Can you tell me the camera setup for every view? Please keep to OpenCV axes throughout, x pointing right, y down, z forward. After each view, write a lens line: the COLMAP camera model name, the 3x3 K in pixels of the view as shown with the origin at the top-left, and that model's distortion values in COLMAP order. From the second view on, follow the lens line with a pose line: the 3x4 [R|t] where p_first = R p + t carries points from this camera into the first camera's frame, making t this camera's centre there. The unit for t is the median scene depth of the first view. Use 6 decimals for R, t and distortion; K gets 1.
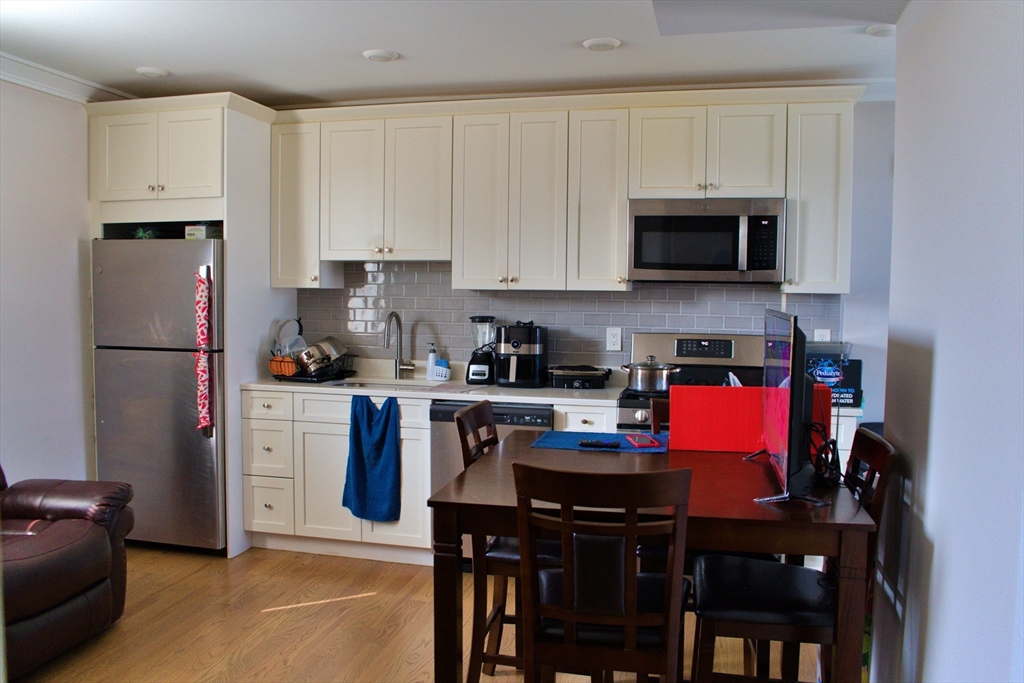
lens RADIAL K [[848.2, 0, 512.0], [0, 848.2, 341.5], [0, 0, 1]] dist [-0.063093, 0.005815]
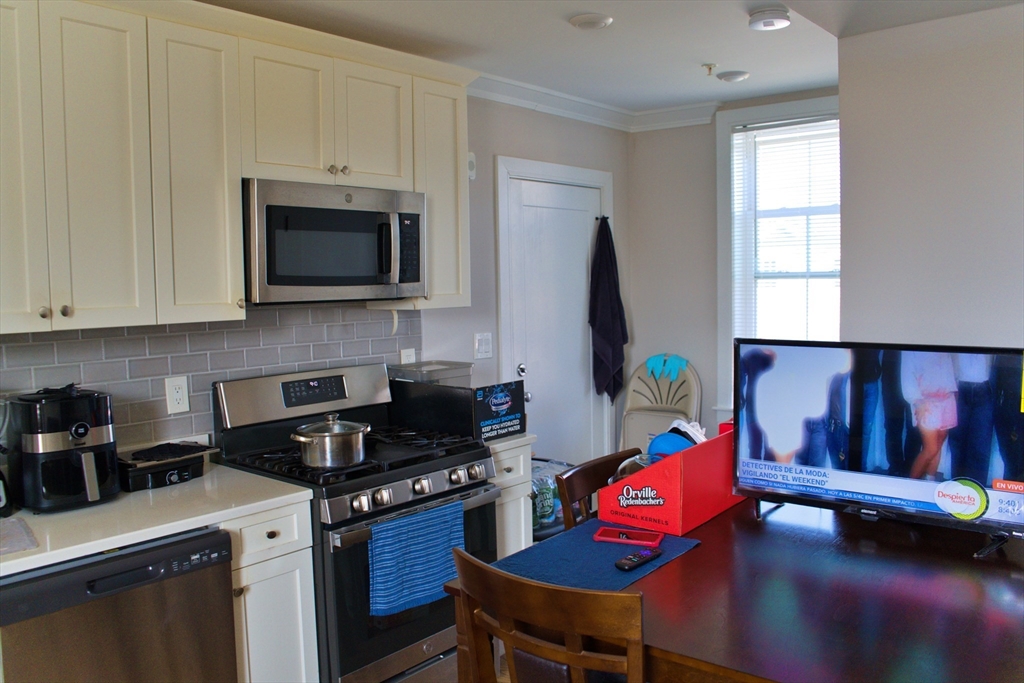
lens RADIAL K [[848.2, 0, 512.0], [0, 848.2, 341.5], [0, 0, 1]] dist [-0.063093, 0.005815]
pose [[0.442351, -0.086035, 0.892706, -0.359981], [0.076488, 0.995380, 0.058029, -0.066108], [-0.893574, 0.042612, 0.446888, 0.539721]]
